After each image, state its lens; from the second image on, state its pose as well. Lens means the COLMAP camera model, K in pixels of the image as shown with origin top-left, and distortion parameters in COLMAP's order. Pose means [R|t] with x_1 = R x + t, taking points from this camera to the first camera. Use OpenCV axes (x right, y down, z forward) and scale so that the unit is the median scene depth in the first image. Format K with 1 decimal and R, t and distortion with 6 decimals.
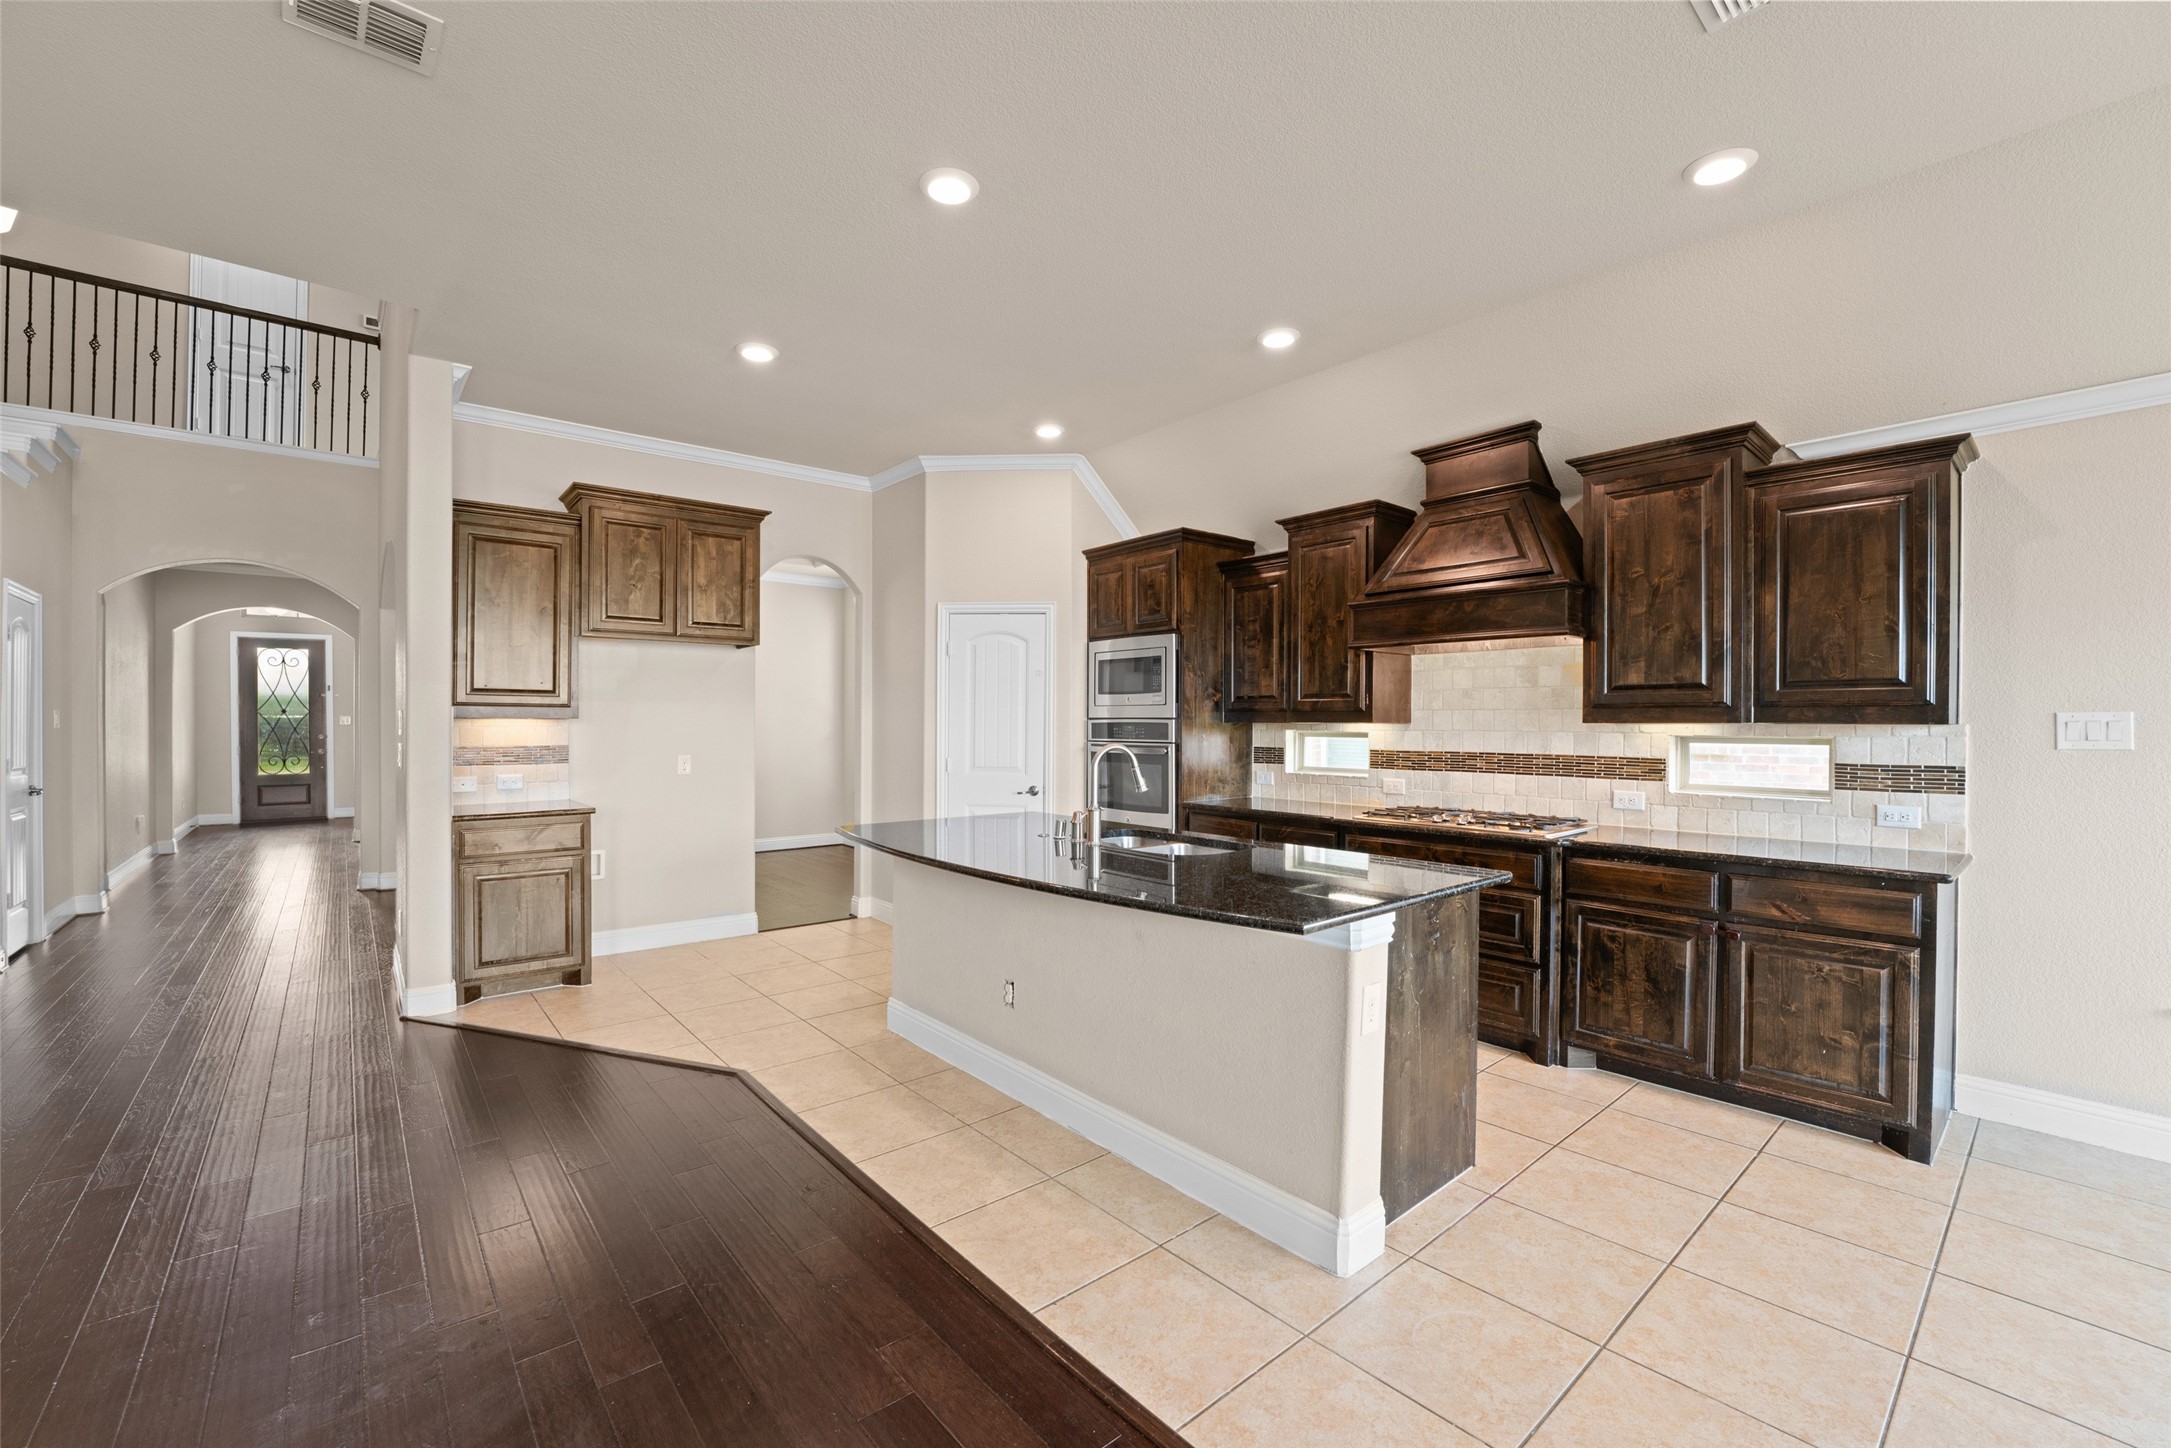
lens RADIAL K [[888.8, 0, 1072.7], [0, 888.8, 725.4], [0, 0, 1]] dist [-0.025490, 0.000591]
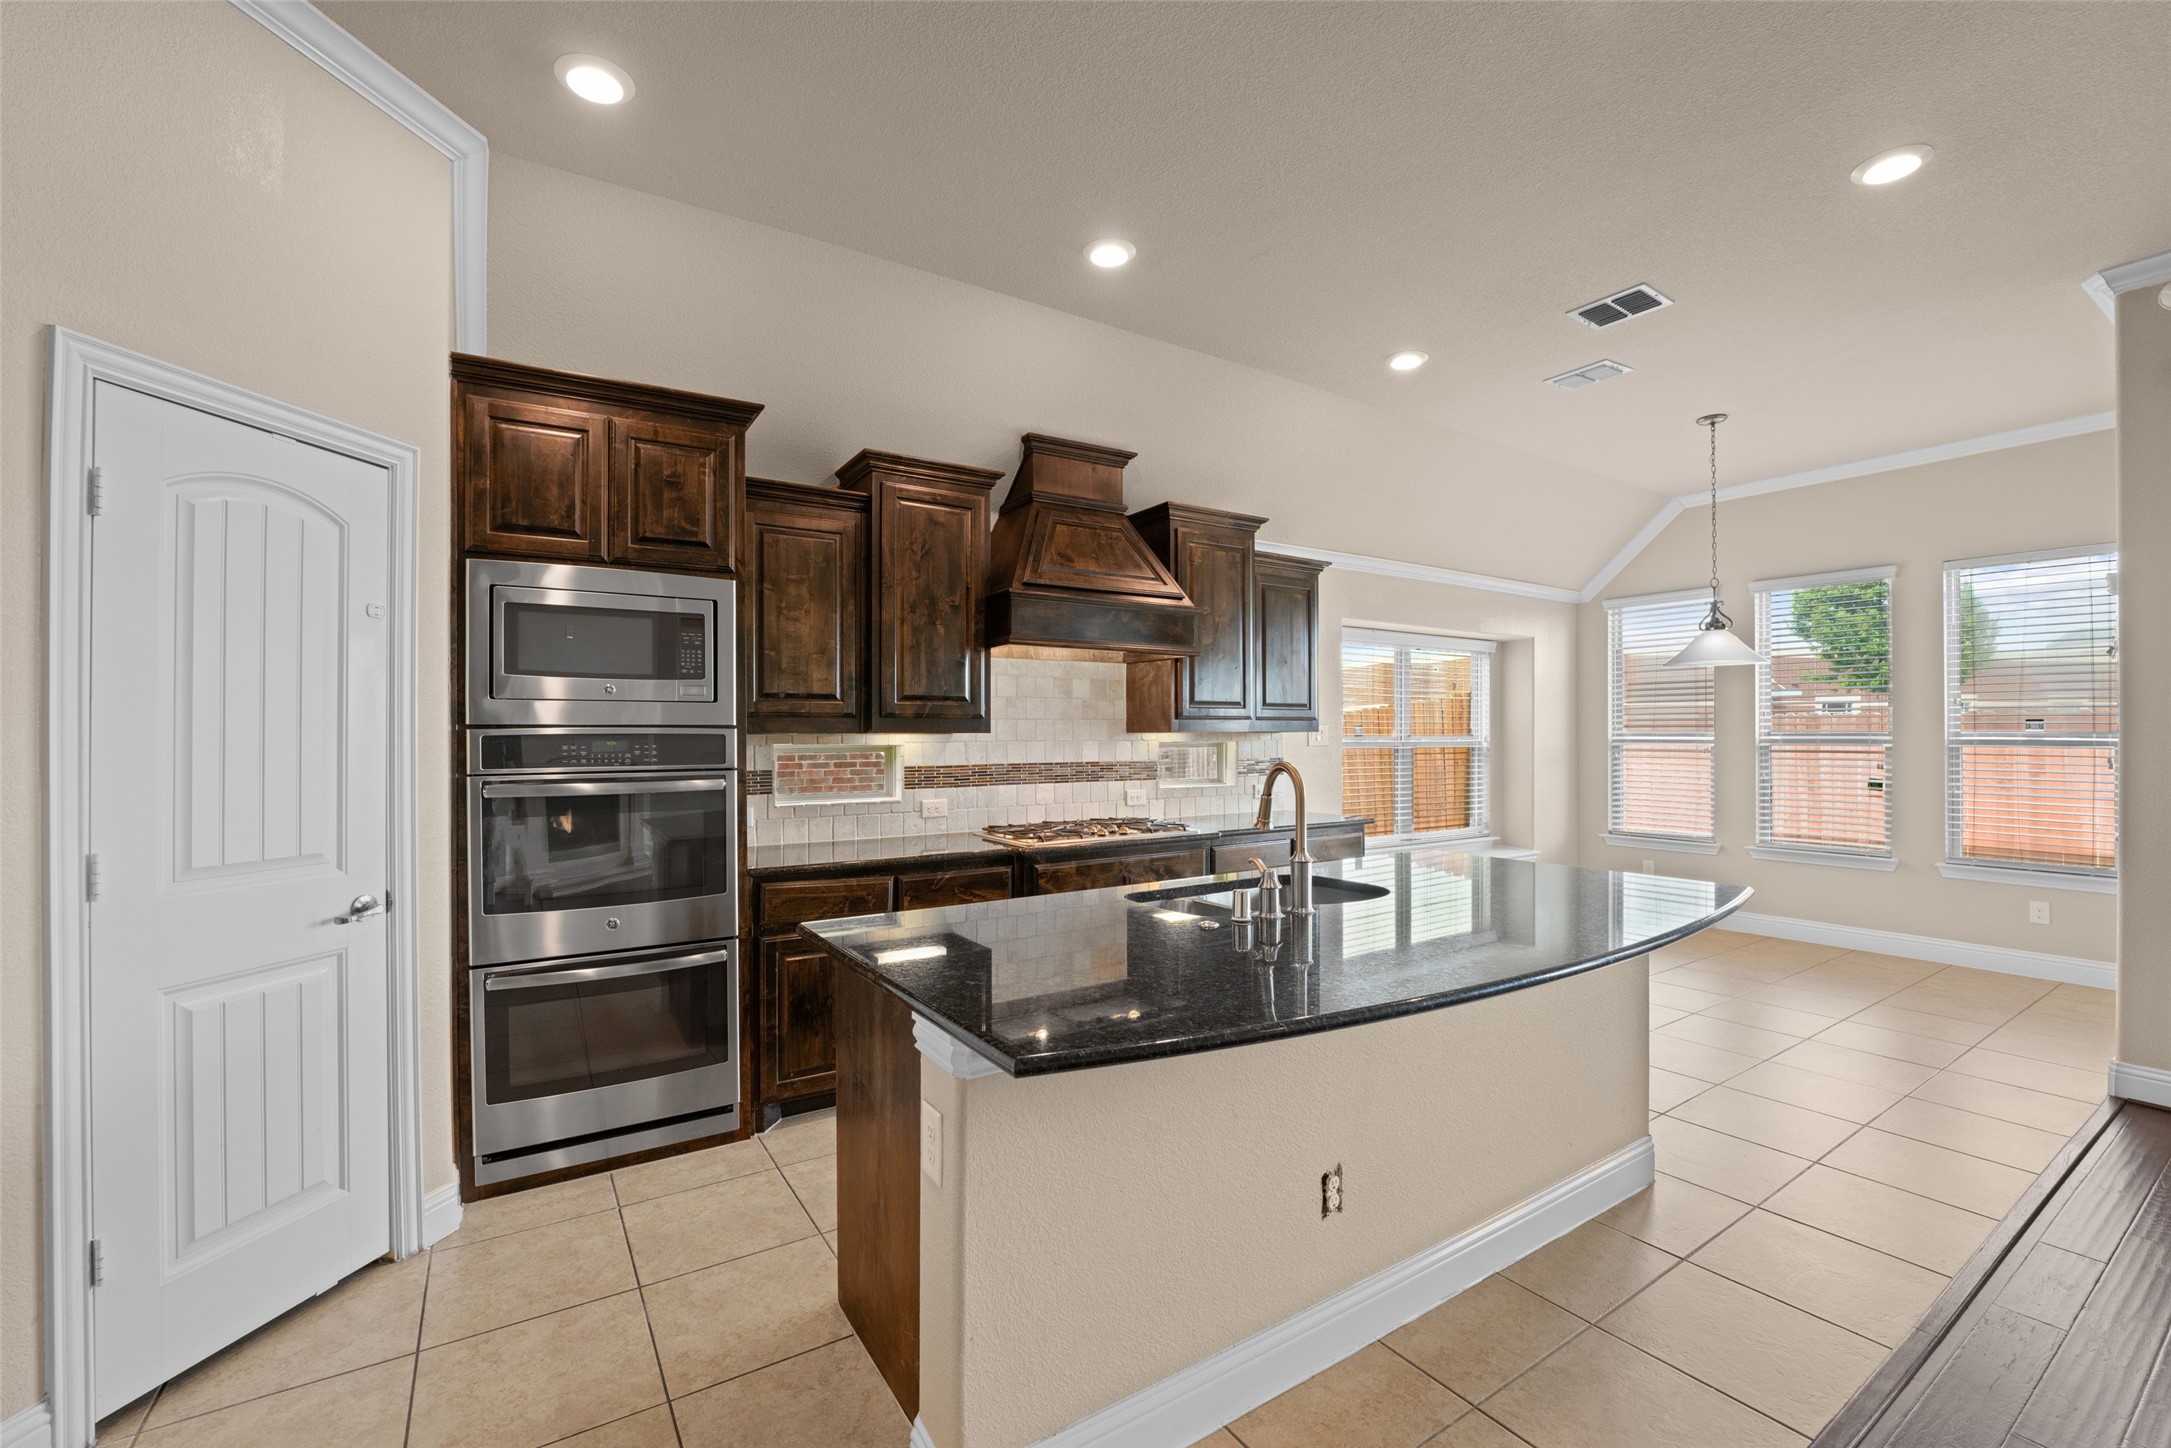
lens RADIAL K [[898.0, 0, 1077.0], [0, 898.0, 735.0], [0, 0, 1]] dist [-0.023395, 0.000531]
pose [[0.126368, -0.003886, 0.991976, -0.536644], [0.007778, 0.999965, 0.002926, -0.002983], [-0.991953, 0.007346, 0.126394, 0.864589]]
